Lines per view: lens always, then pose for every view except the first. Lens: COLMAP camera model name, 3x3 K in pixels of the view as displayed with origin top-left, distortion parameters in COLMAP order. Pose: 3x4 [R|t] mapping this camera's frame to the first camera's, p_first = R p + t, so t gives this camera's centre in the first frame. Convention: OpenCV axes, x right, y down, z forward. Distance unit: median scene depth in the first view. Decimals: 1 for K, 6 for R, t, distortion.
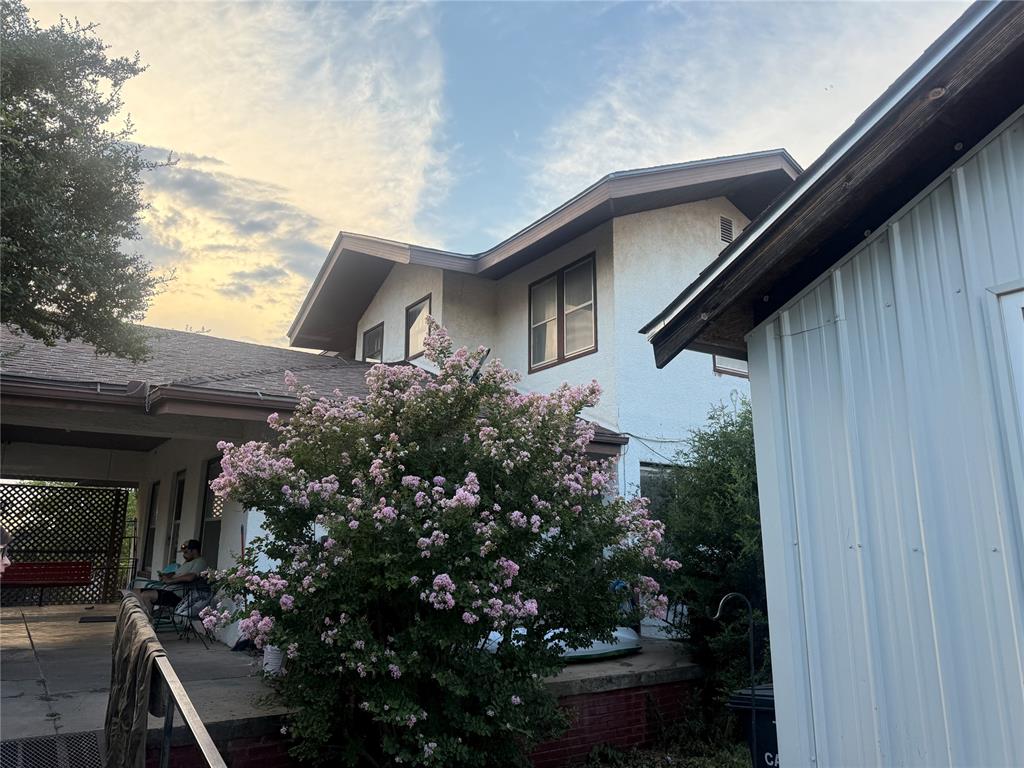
lens RADIAL K [[723.5, 0, 510.5], [0, 723.5, 381.3], [0, 0, 1]] dist [0.057564, -0.075445]
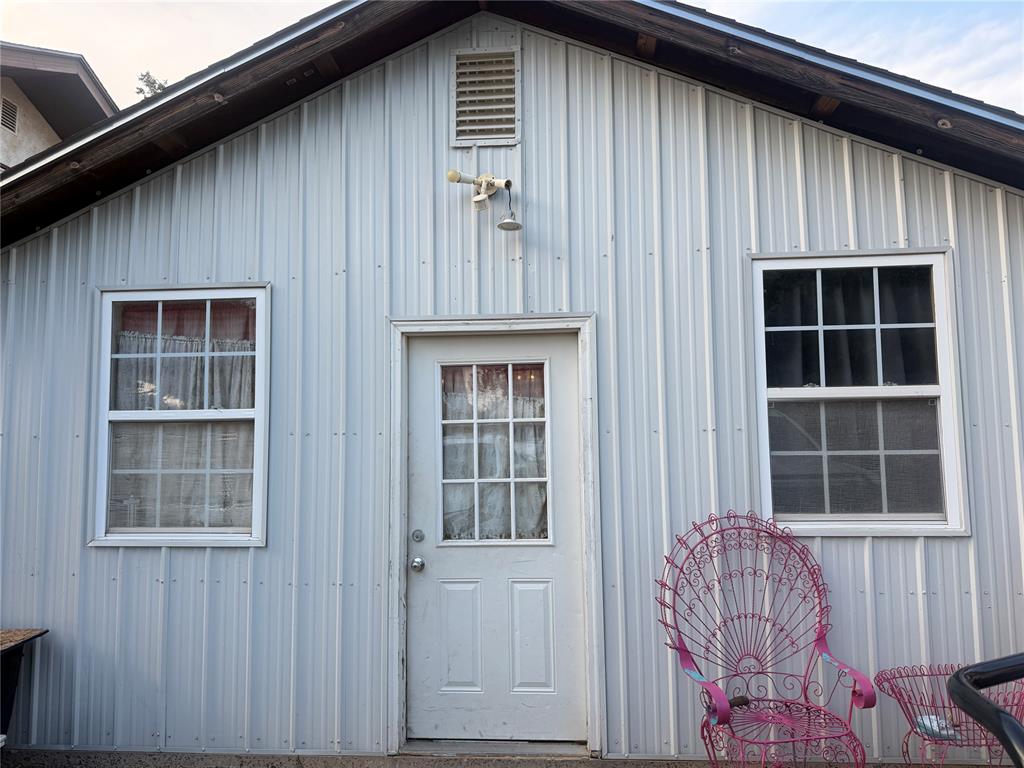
lens RADIAL K [[723.5, 0, 511.9], [0, 723.5, 385.8], [0, 0, 1]] dist [0.057564, -0.075445]
pose [[0.614402, 0.061854, 0.786565, -0.068987], [-0.152422, 0.987448, 0.041409, -0.101212], [-0.774130, -0.145332, 0.616118, -0.730927]]
